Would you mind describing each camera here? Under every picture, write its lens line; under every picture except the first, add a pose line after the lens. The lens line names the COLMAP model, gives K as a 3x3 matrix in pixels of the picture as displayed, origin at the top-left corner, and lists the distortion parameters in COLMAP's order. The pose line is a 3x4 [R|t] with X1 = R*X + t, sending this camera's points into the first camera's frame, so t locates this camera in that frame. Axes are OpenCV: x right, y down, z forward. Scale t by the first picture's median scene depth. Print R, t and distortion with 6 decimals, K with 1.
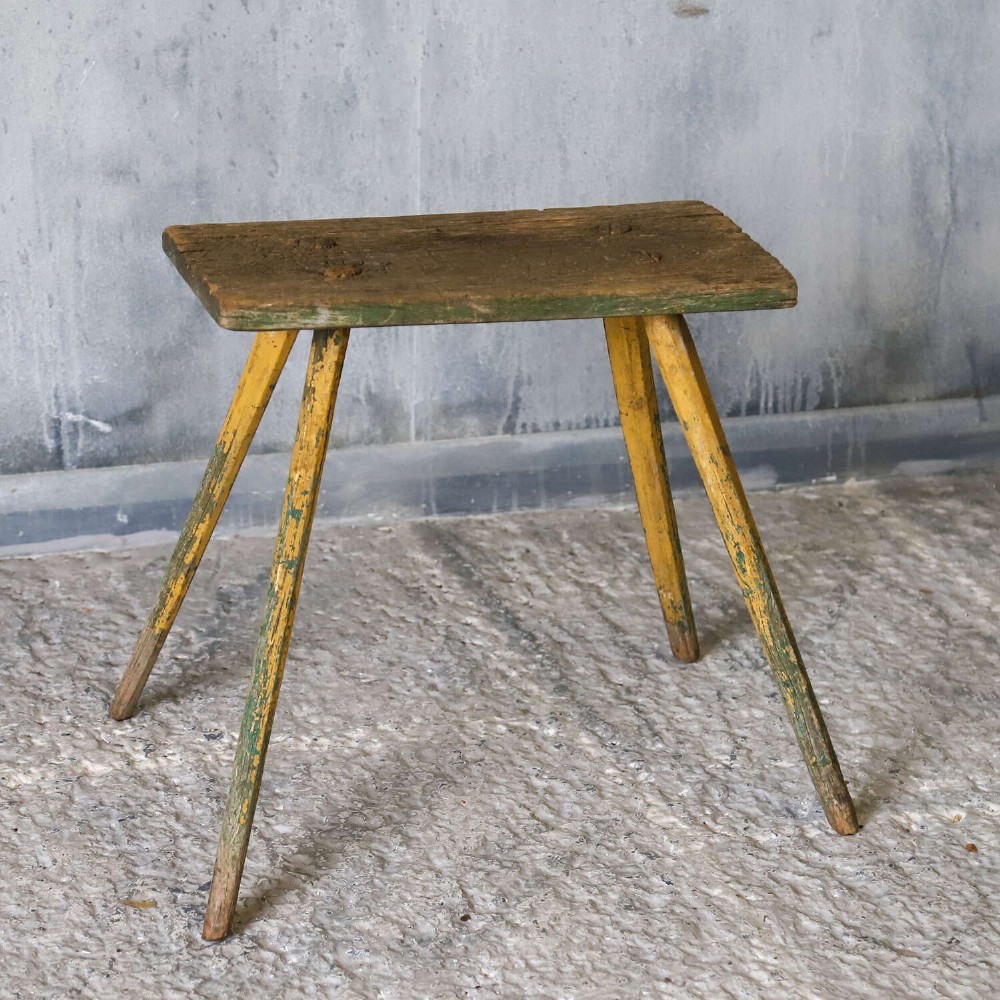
lens RADIAL K [[3234.5, 0, 540.4], [0, 3234.5, 499.5], [0, 0, 1]] dist [0.210409, 0.000000]
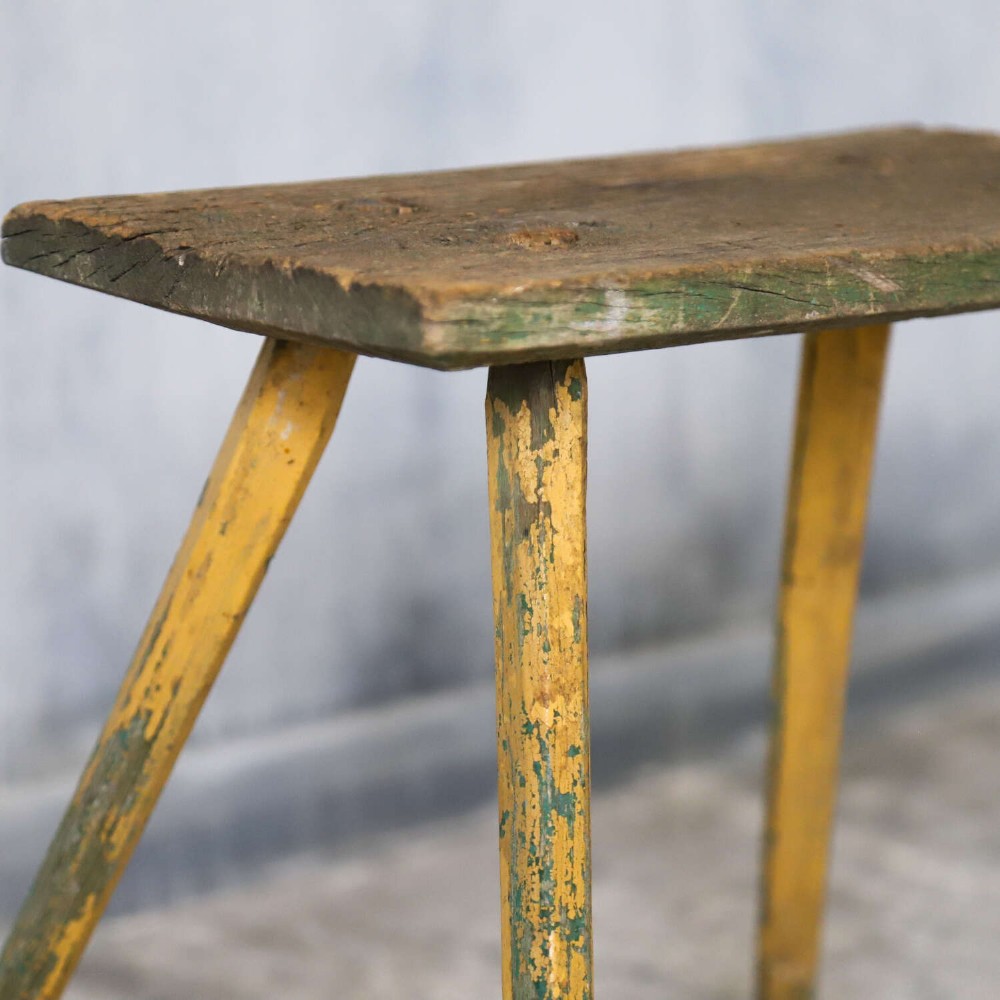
lens RADIAL K [[3974.2, 0, 498.1], [0, 3974.2, 518.1], [0, 0, 1]] dist [0.553728, 0.000000]
pose [[0.907024, -0.103354, 0.408198, -0.253390], [0.155721, 0.983015, -0.097118, 0.014655], [-0.391227, 0.151653, 0.907713, 0.471012]]
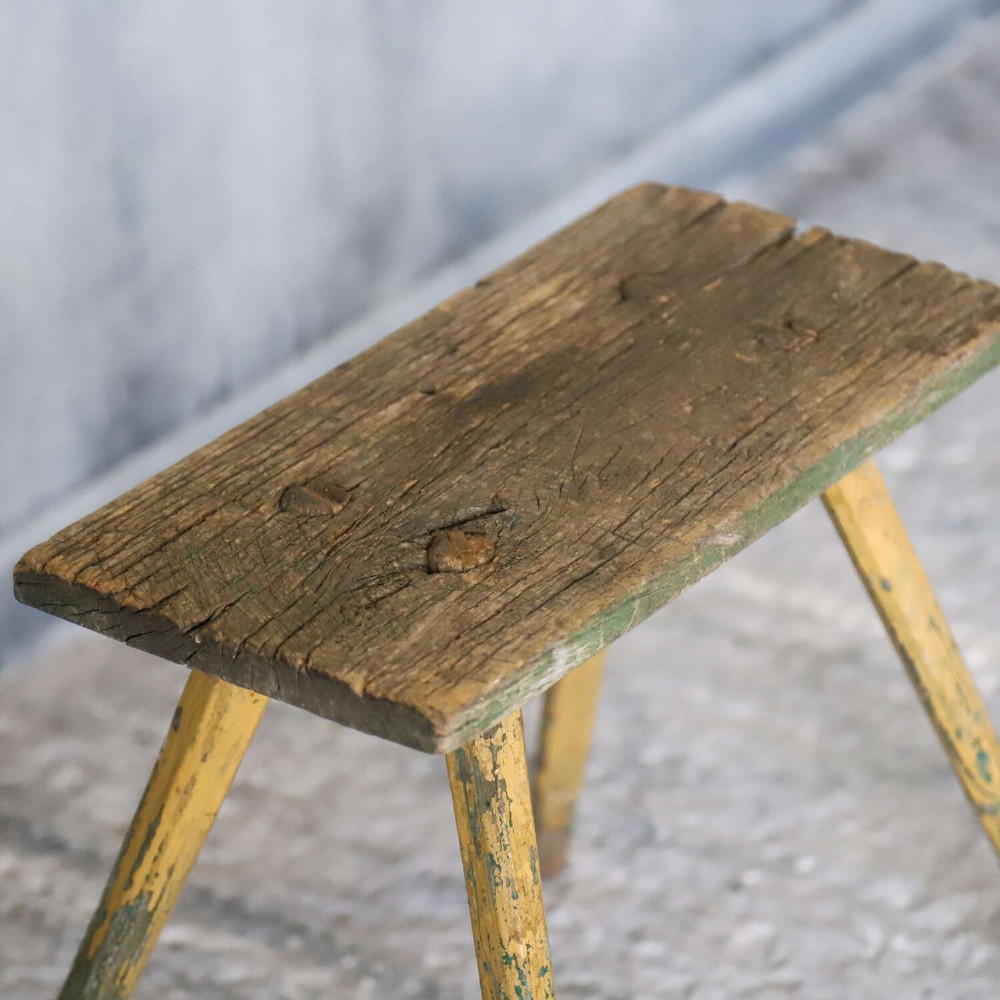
lens RADIAL K [[4040.5, 0, 502.2], [0, 4040.5, 521.2], [0, 0, 1]] dist [0.551101, 0.000000]
pose [[0.803512, -0.325472, 0.498434, -0.341618], [0.245782, 0.943984, 0.220193, -0.194842], [-0.542181, -0.054422, 0.838497, 0.393677]]
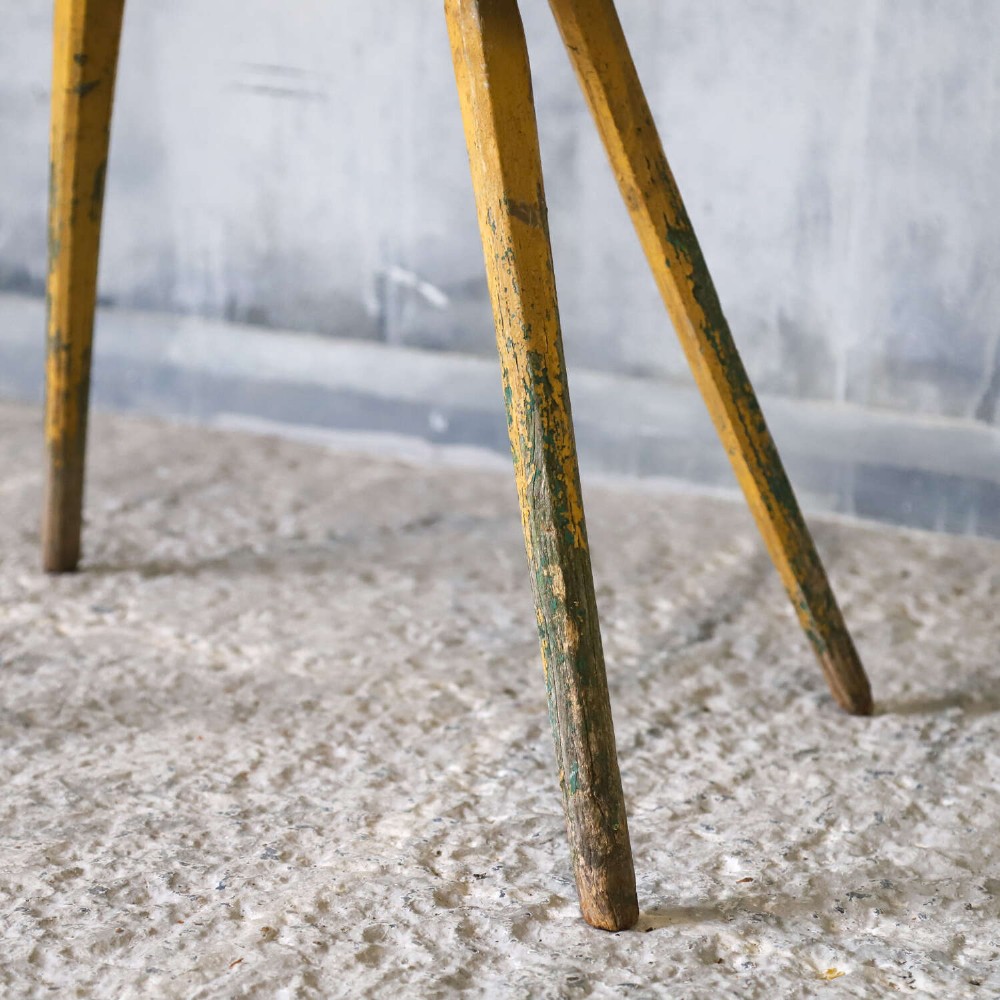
lens RADIAL K [[2996.7, 0, 490.4], [0, 2996.7, 519.5], [0, 0, 1]] dist [0.316674, 0.000000]
pose [[0.732601, 0.170116, -0.659058, 0.390633], [-0.254160, 0.966598, -0.033022, 0.054066], [0.631426, 0.191698, 0.751367, 0.553535]]
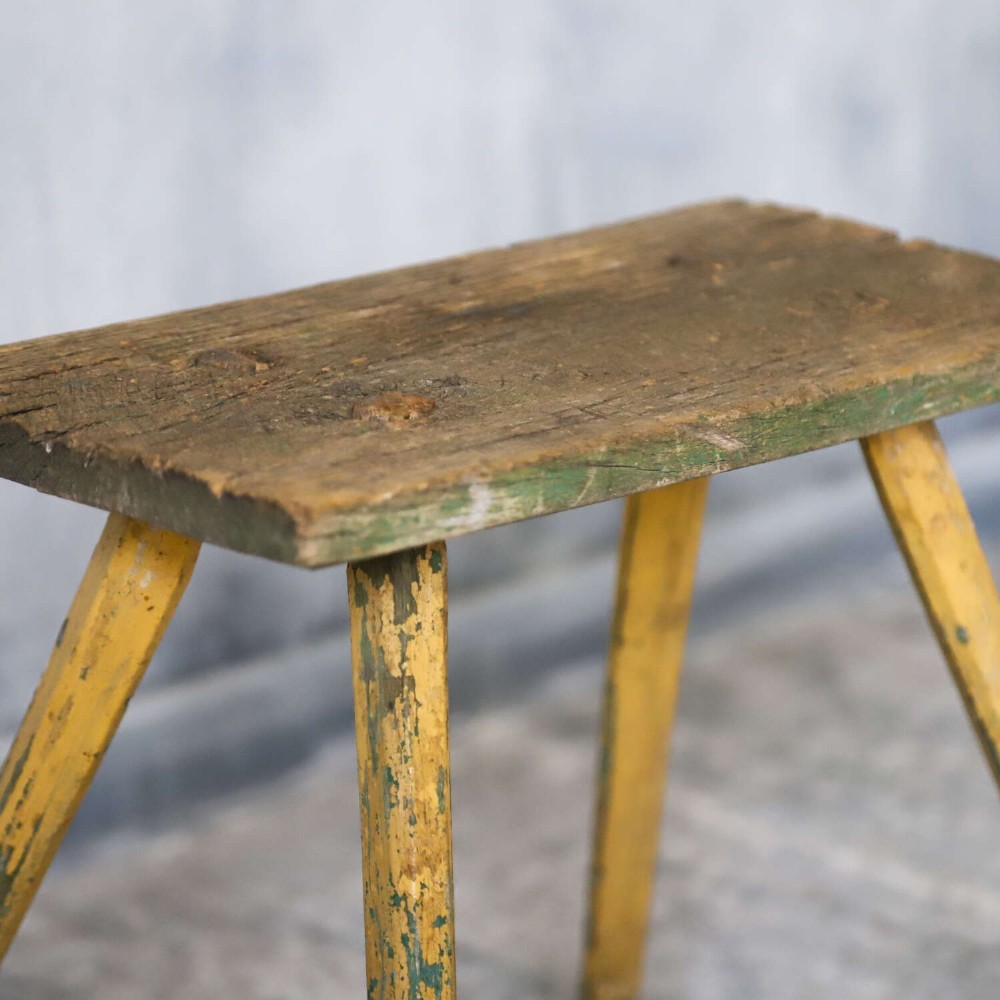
lens RADIAL K [[3974.2, 0, 495.2], [0, 3974.2, 522.1], [0, 0, 1]] dist [0.553728, 0.000000]
pose [[0.877623, -0.148545, 0.455754, -0.264418], [0.170130, 0.985401, -0.006438, -0.043788], [-0.448144, 0.083188, 0.890083, 0.458798]]
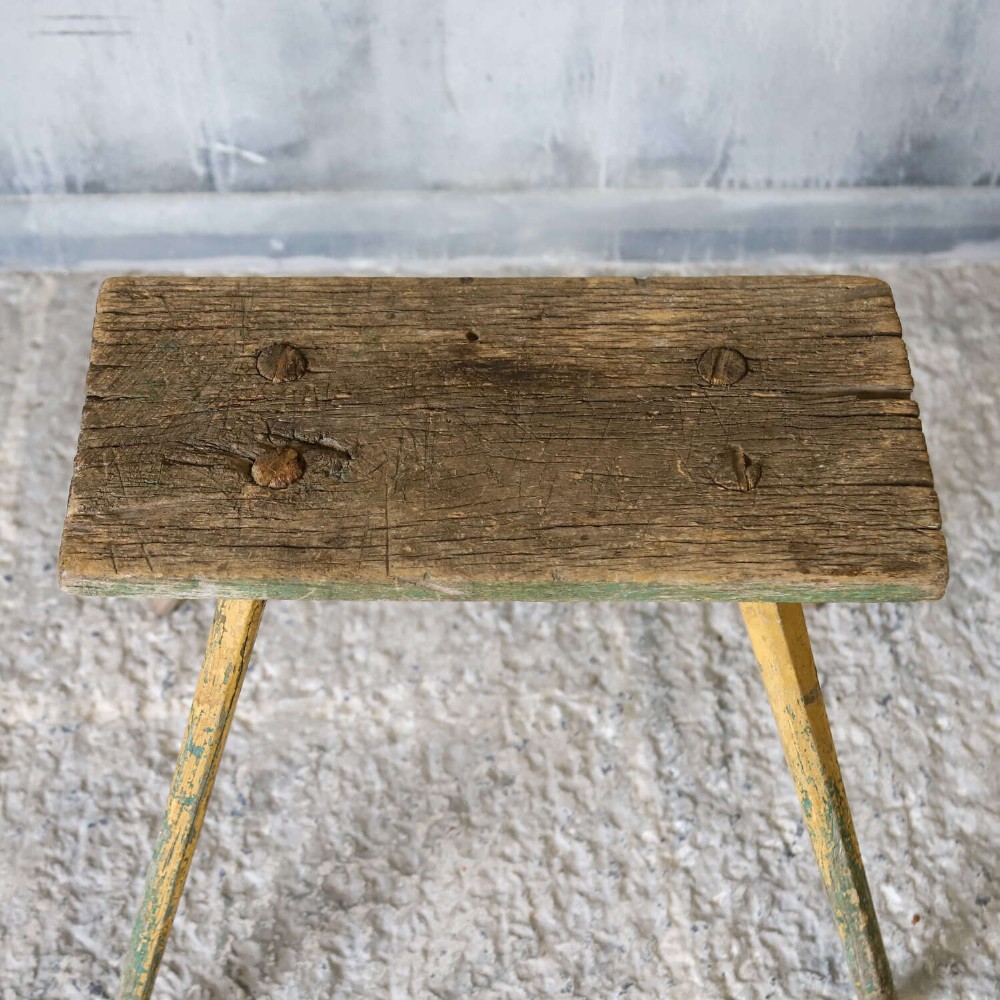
lens RADIAL K [[1832.9, 0, 417.4], [0, 1832.9, 501.0], [0, 0, 1]] dist [-0.001964, 0.000000]
pose [[0.951892, 0.218051, -0.215303, 0.048161], [-0.076845, 0.850017, 0.521121, -0.242591], [0.296642, -0.479506, 0.825880, 0.604477]]
